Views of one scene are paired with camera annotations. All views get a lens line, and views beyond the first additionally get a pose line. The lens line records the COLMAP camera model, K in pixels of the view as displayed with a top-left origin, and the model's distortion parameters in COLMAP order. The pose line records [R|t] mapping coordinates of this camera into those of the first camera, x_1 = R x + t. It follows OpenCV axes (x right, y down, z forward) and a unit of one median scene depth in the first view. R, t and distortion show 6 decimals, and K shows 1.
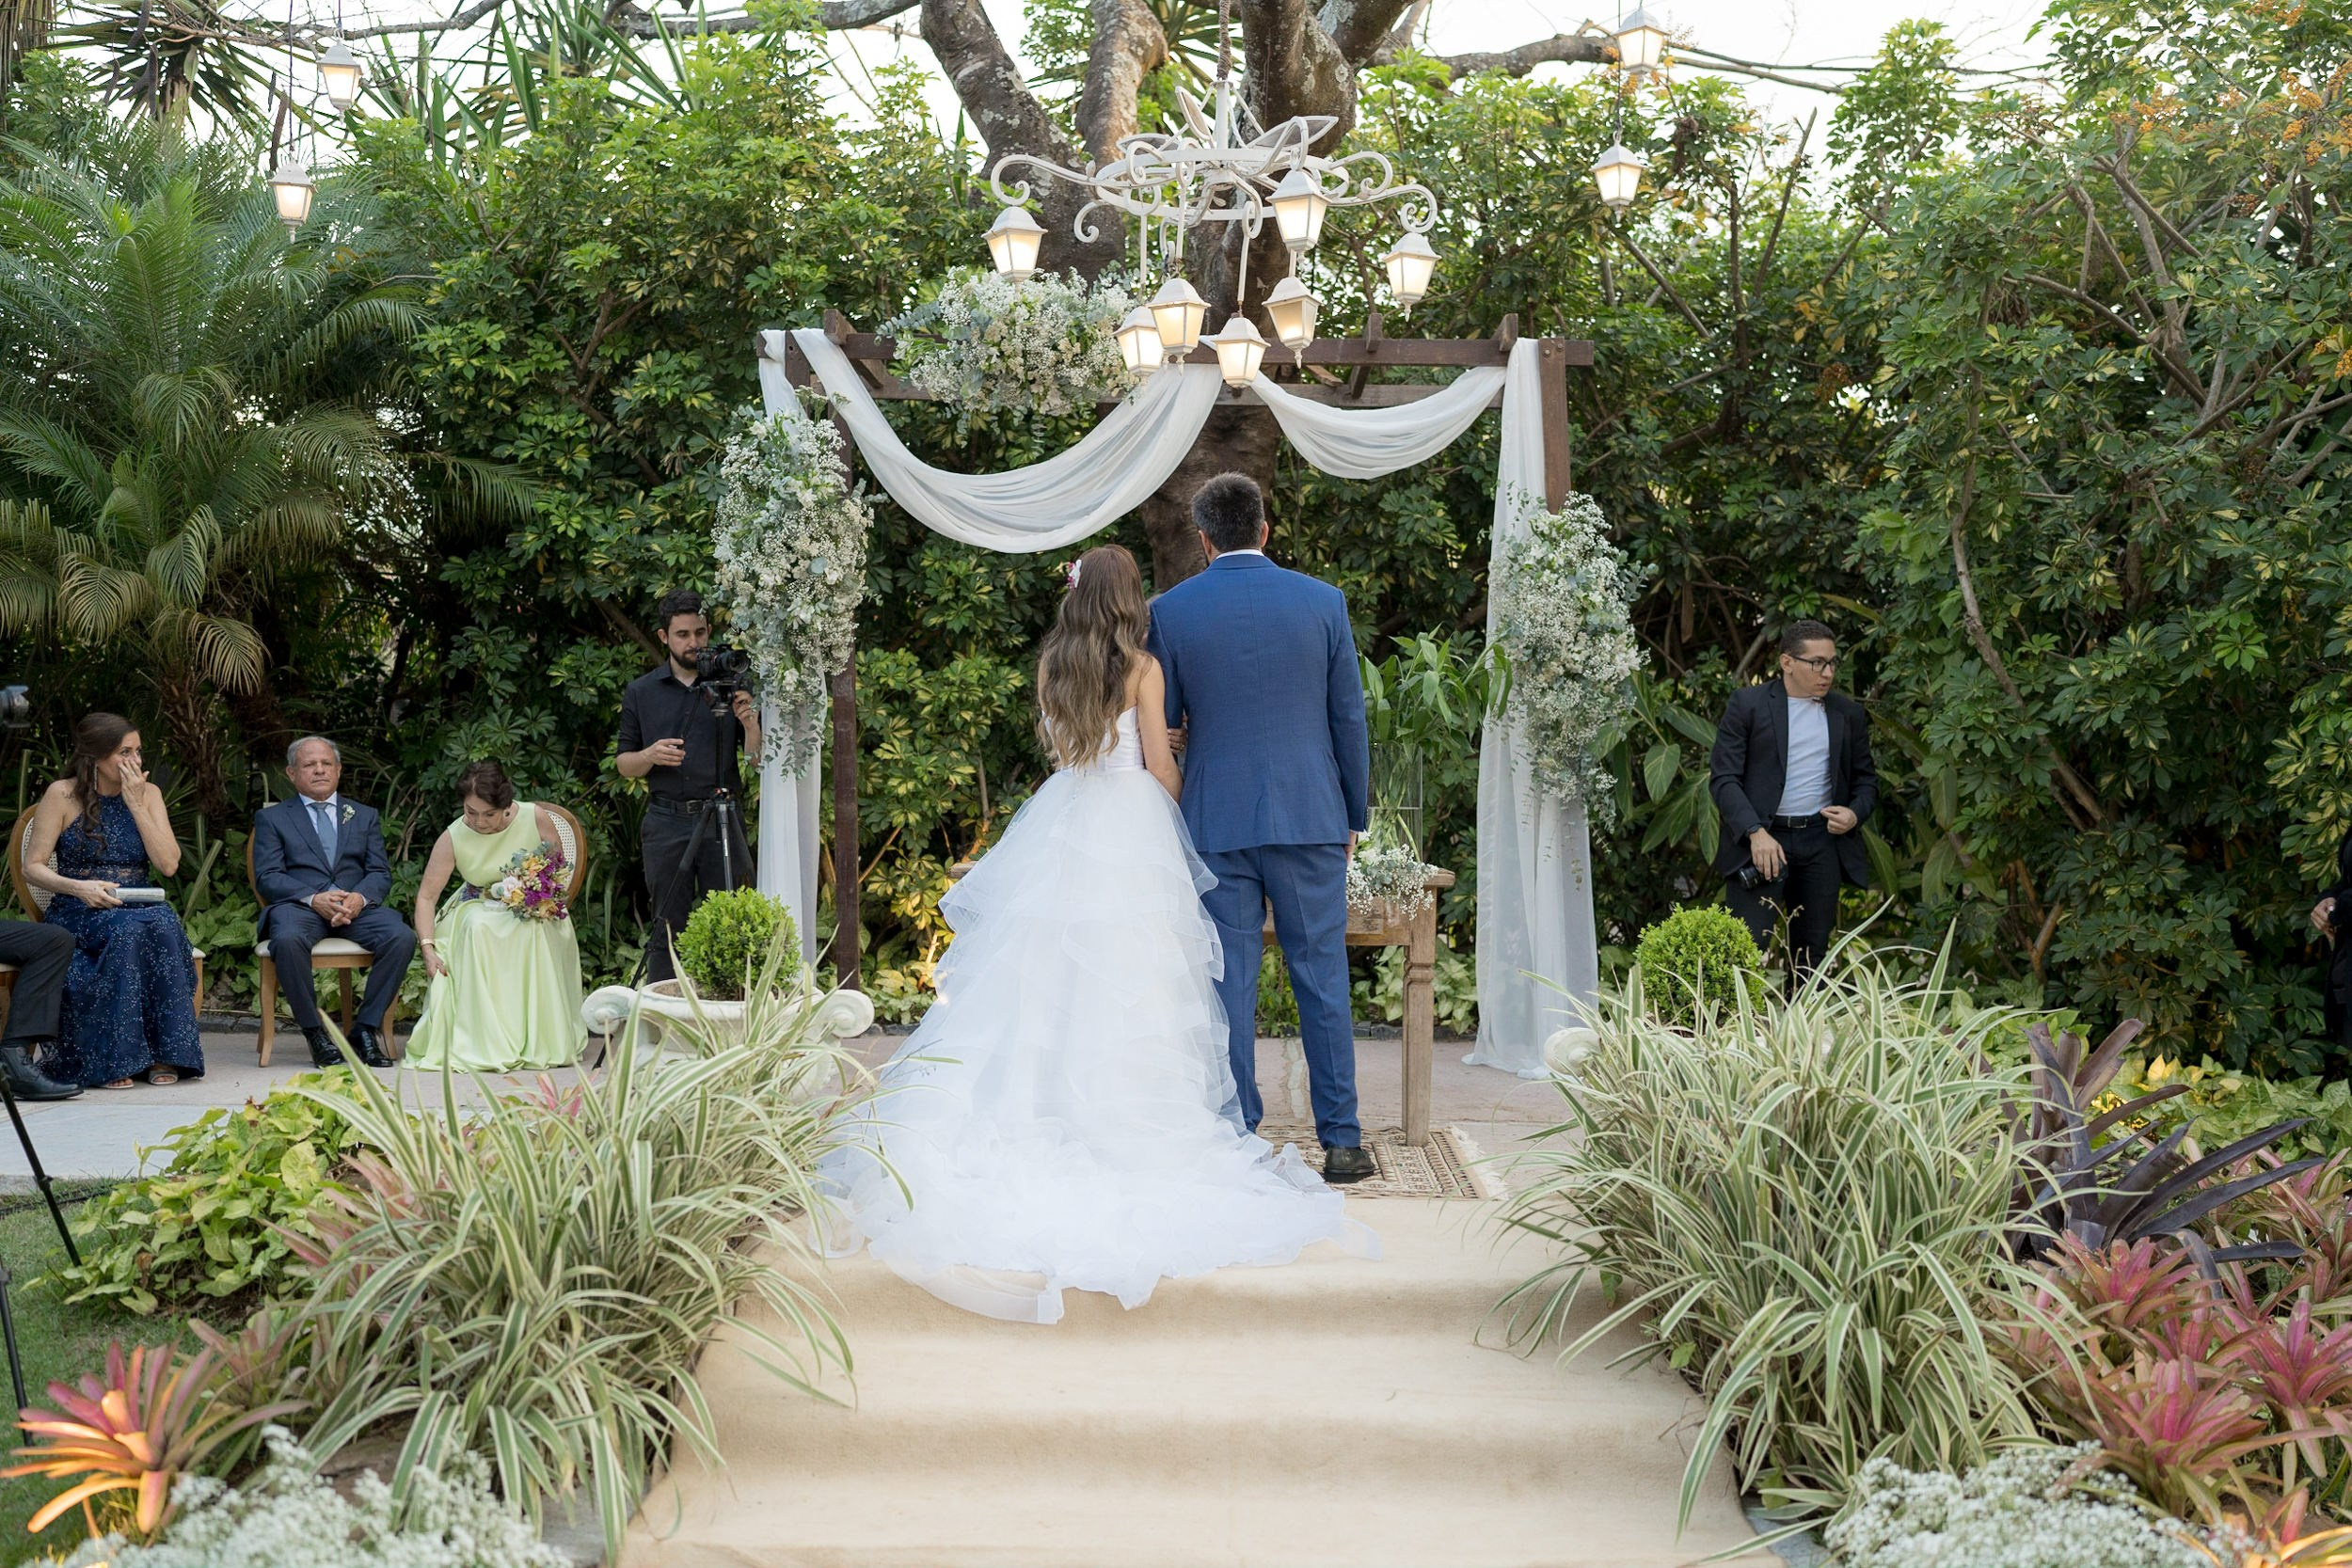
lens RADIAL K [[2429.9, 0, 1151.4], [0, 2429.9, 809.9], [0, 0, 1]] dist [0.027072, 0.000000]
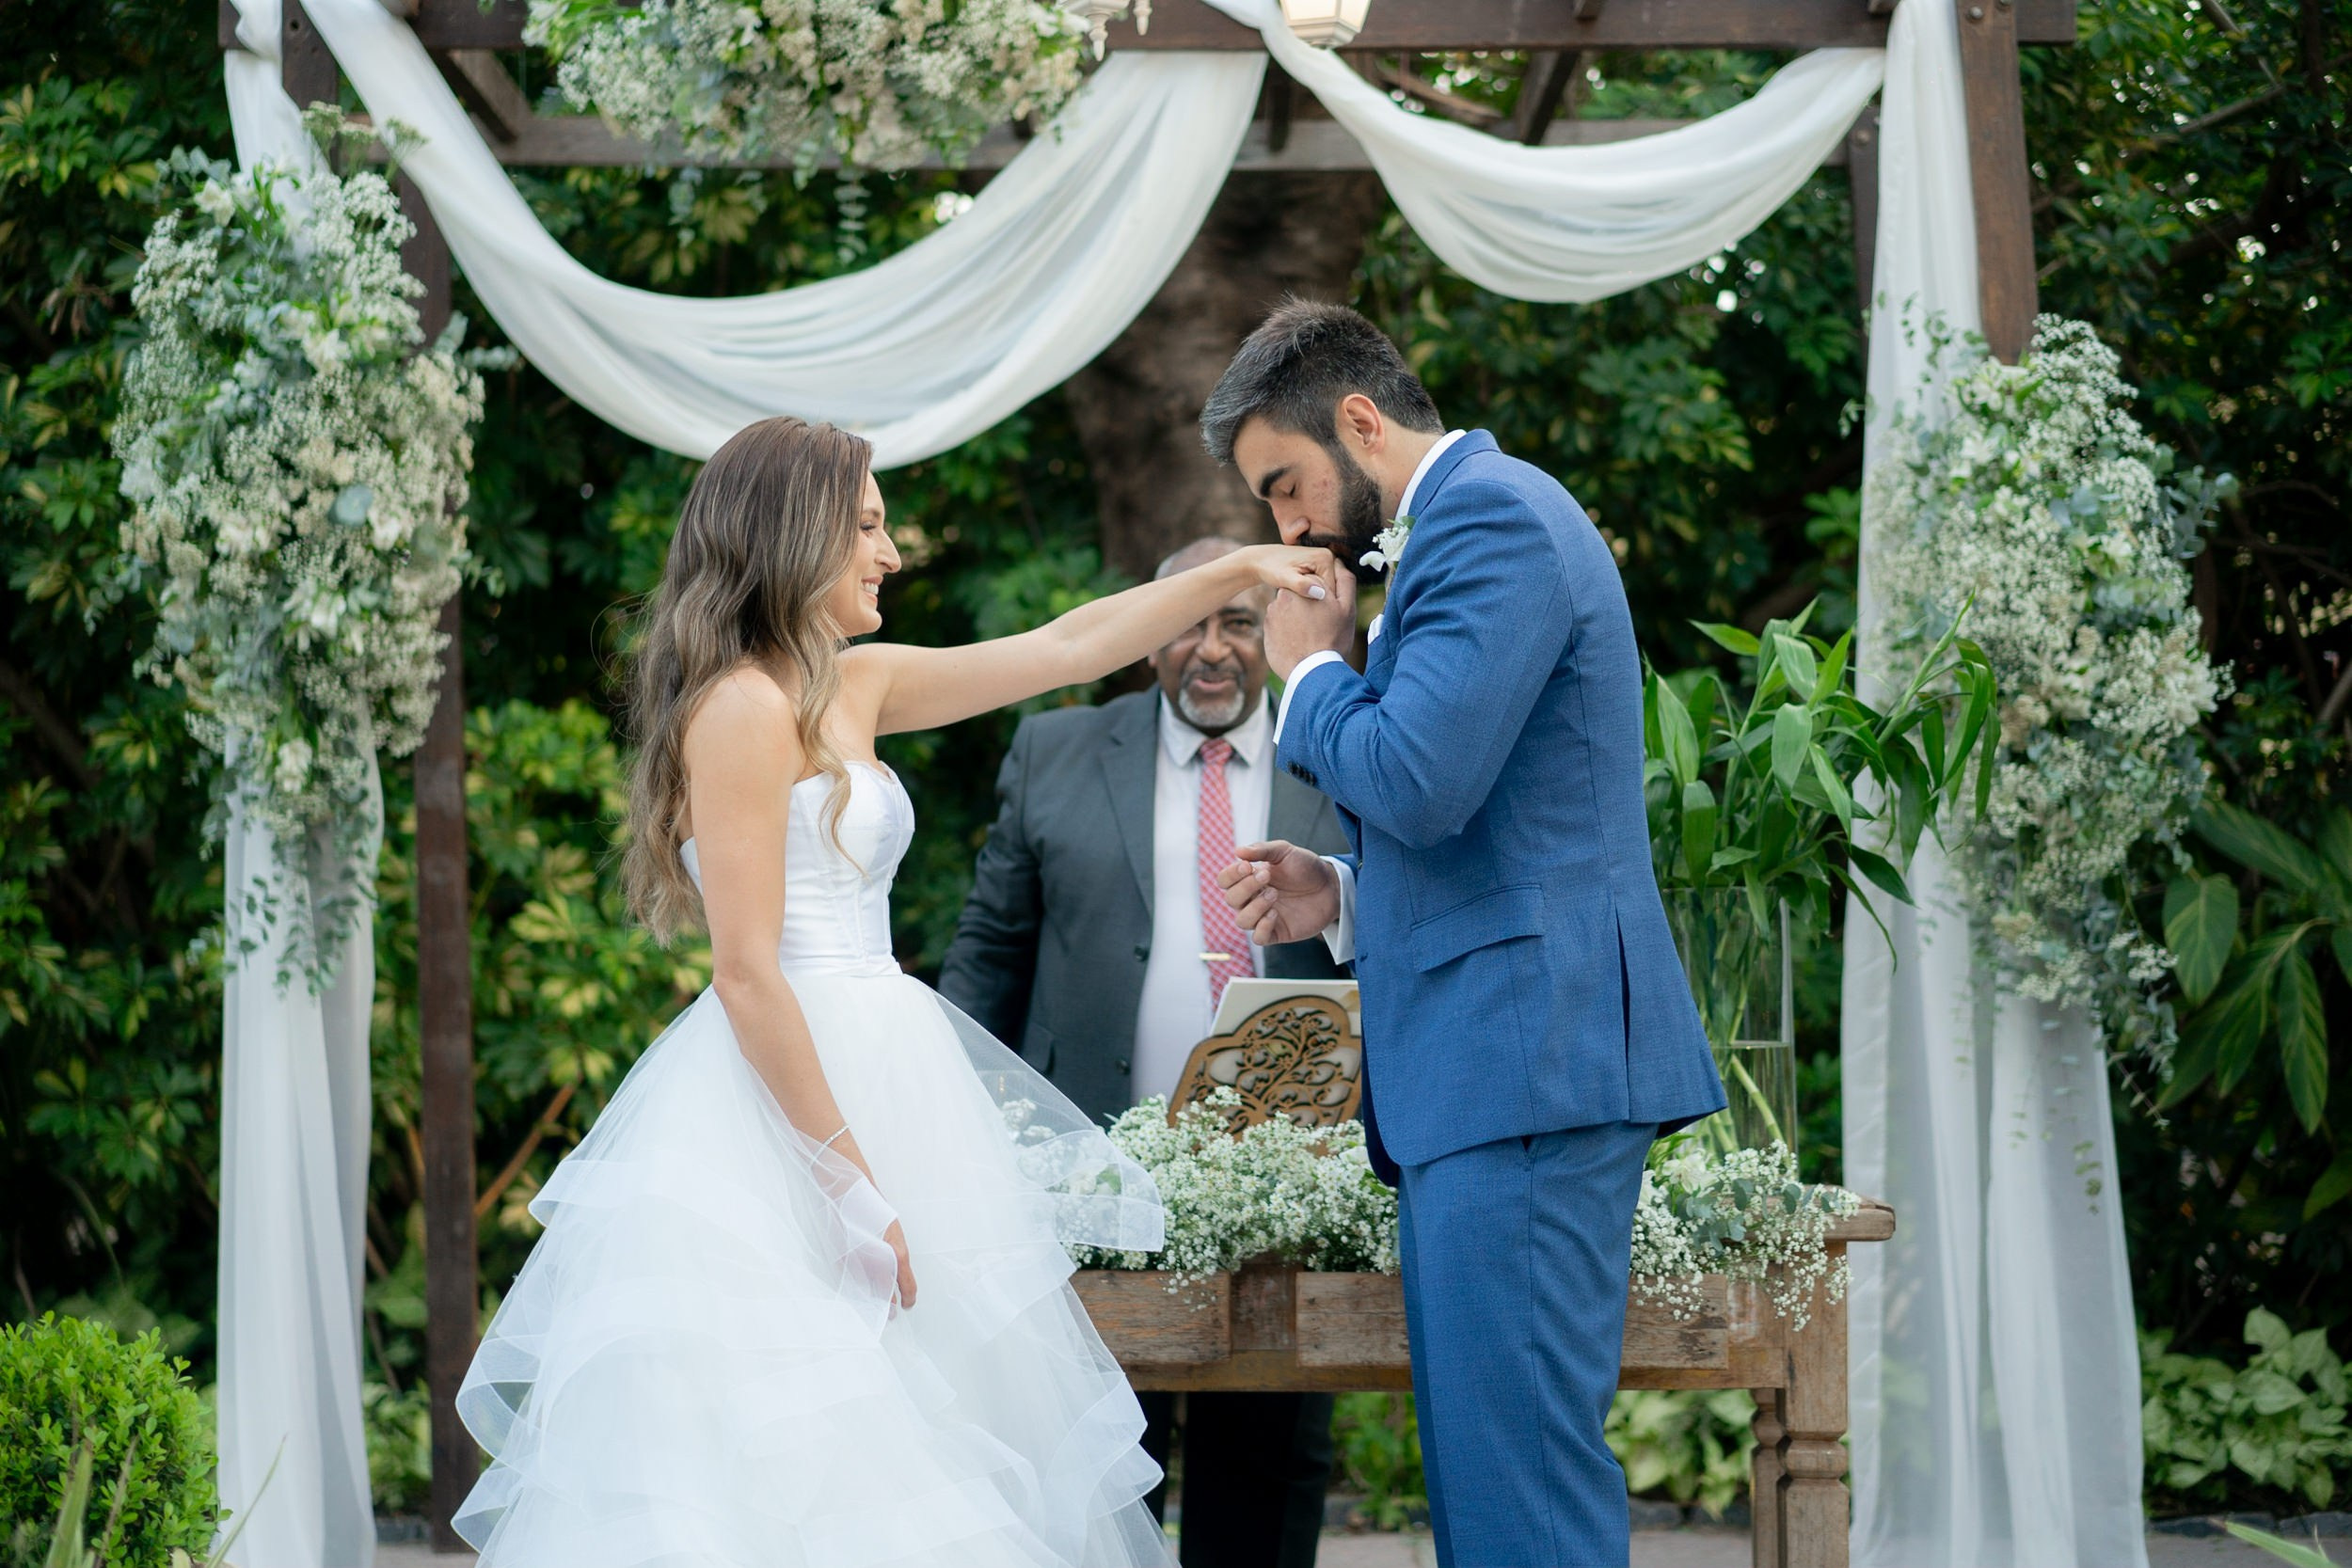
lens RADIAL K [[3329.4, 0, 1153.8], [0, 3329.4, 819.0], [0, 0, 1]] dist [0.064272, 0.000000]
pose [[0.999331, -0.017304, 0.032208, -0.012698], [0.018832, 0.998681, -0.047762, -0.012103], [-0.031339, 0.048337, 0.998339, 0.392504]]
